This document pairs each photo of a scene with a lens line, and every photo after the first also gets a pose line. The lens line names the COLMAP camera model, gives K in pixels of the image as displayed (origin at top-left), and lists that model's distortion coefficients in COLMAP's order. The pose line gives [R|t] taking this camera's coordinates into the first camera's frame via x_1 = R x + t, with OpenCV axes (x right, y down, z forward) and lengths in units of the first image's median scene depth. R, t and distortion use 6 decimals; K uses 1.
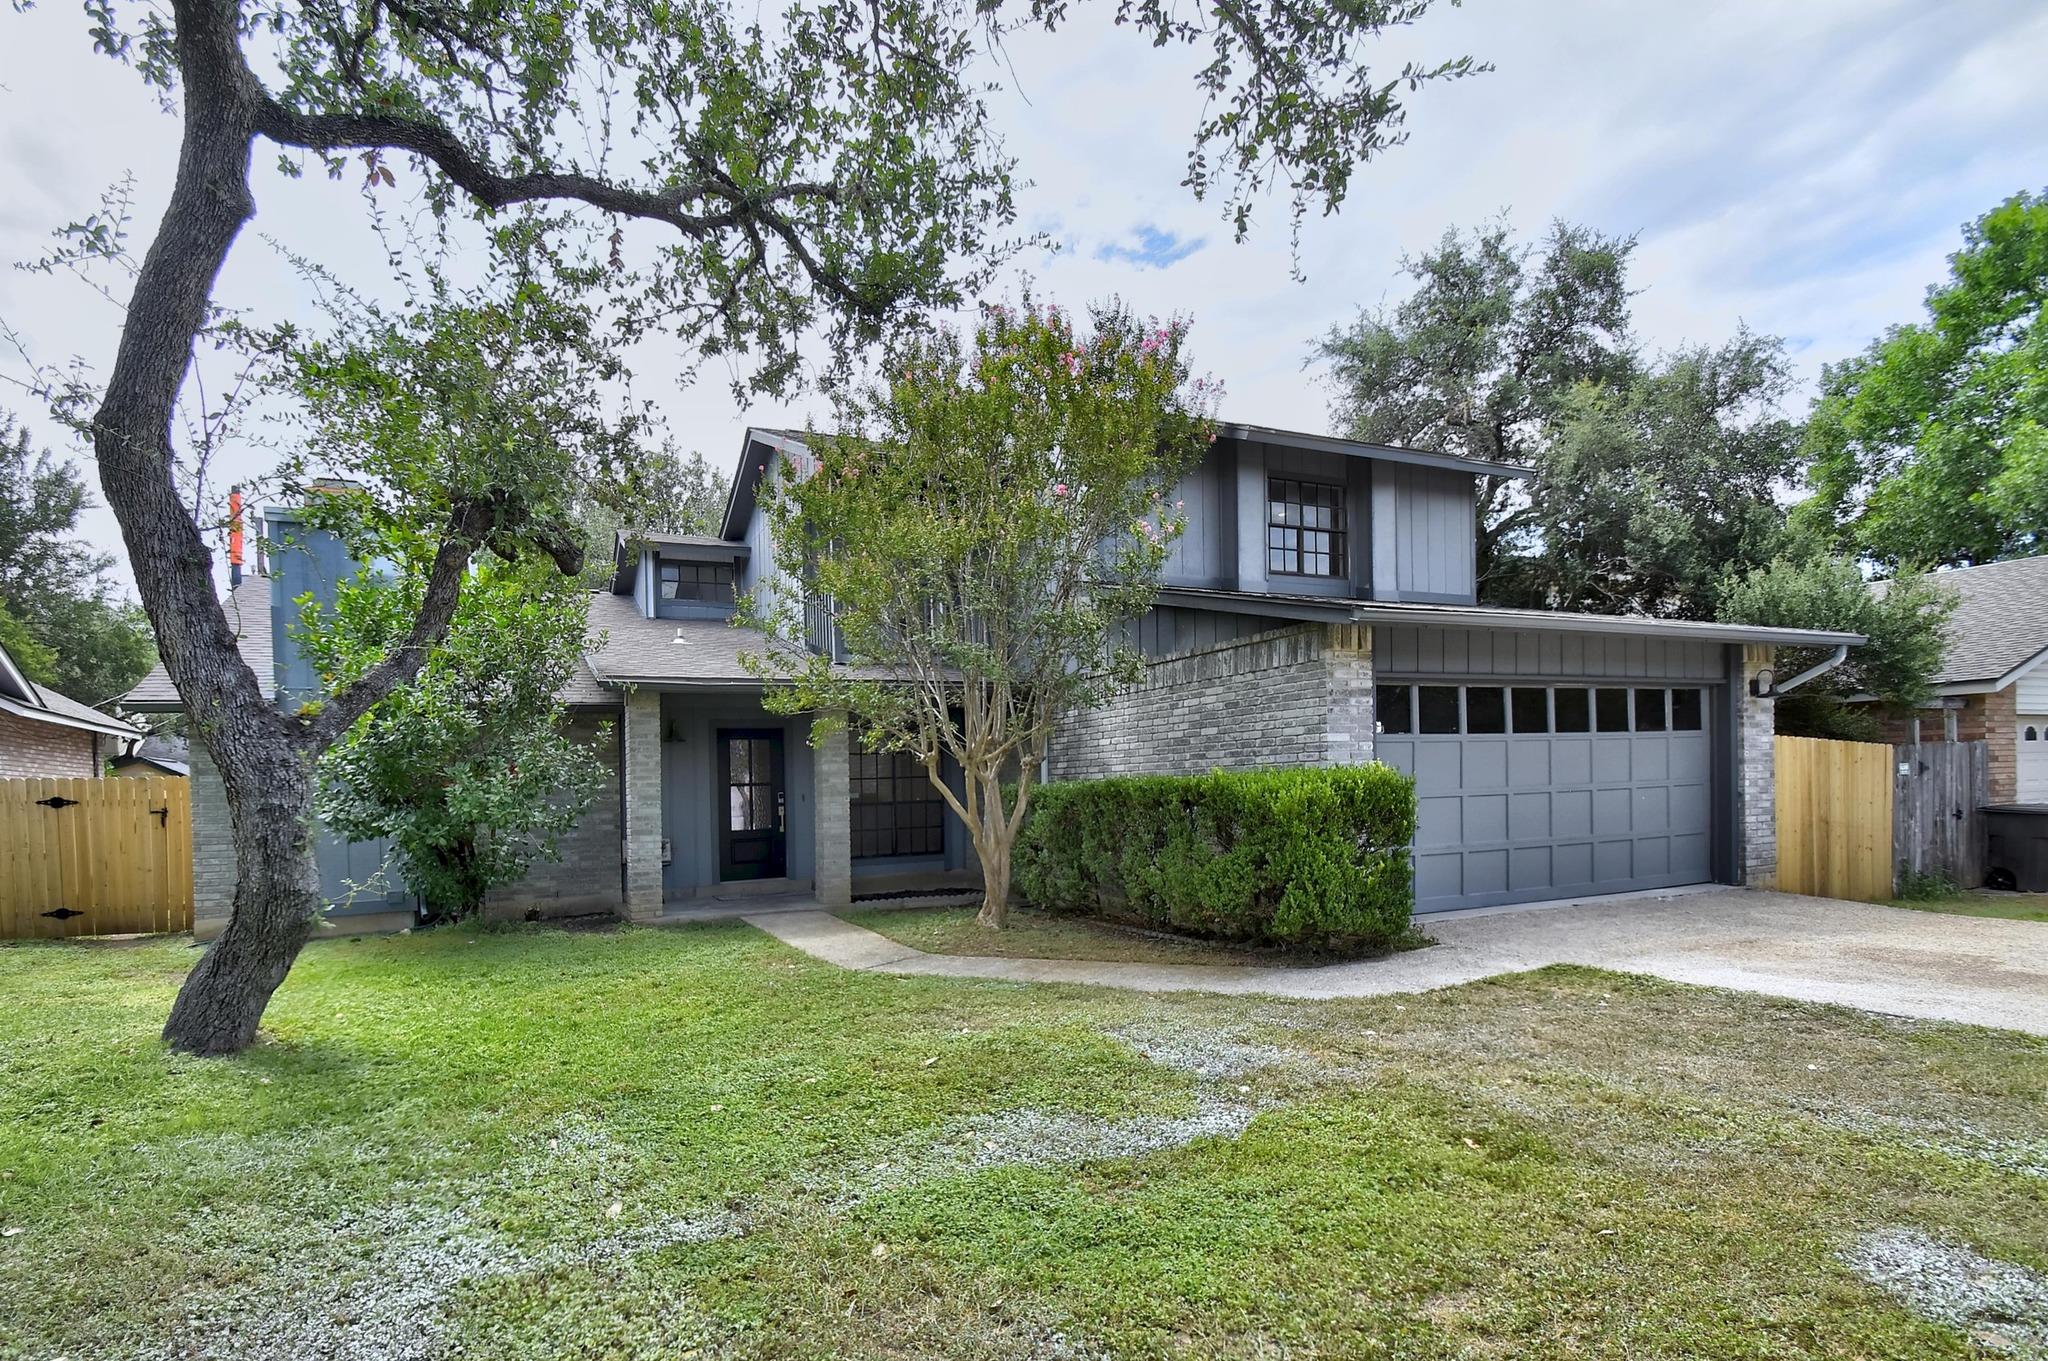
lens RADIAL K [[912.9, 0, 1038.4], [0, 912.9, 723.0], [0, 0, 1]] dist [-0.003431, -0.003416]
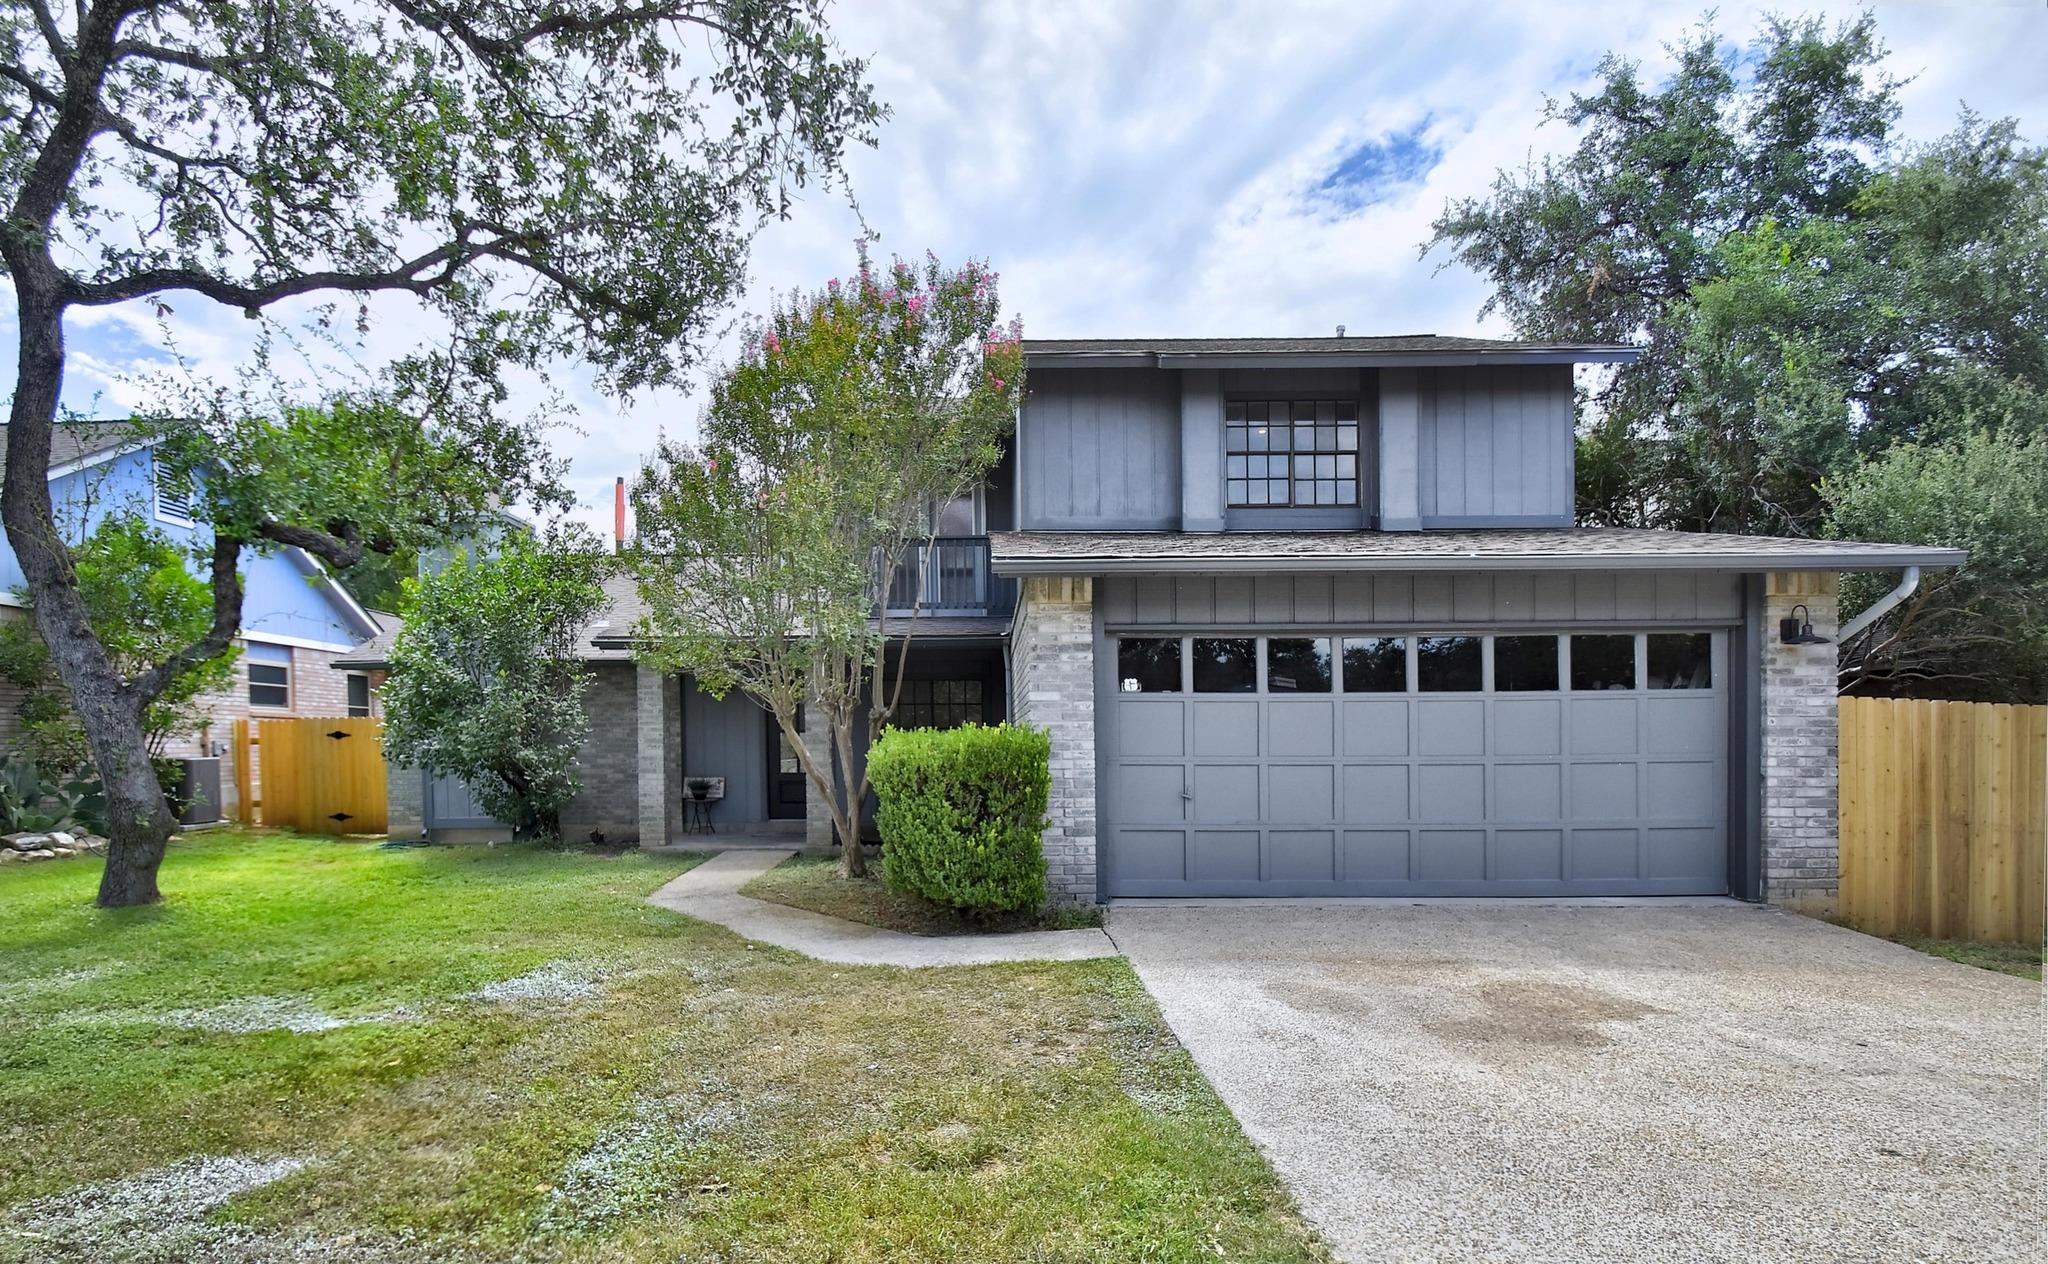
lens RADIAL K [[974.4, 0, 1023.4], [0, 974.4, 636.0], [0, 0, 1]] dist [-0.002921, -0.000783]
pose [[0.927652, -0.012394, -0.373241, 0.508382], [0.000539, 0.999493, -0.031848, -0.010304], [0.373446, 0.029343, 0.927188, 0.050433]]
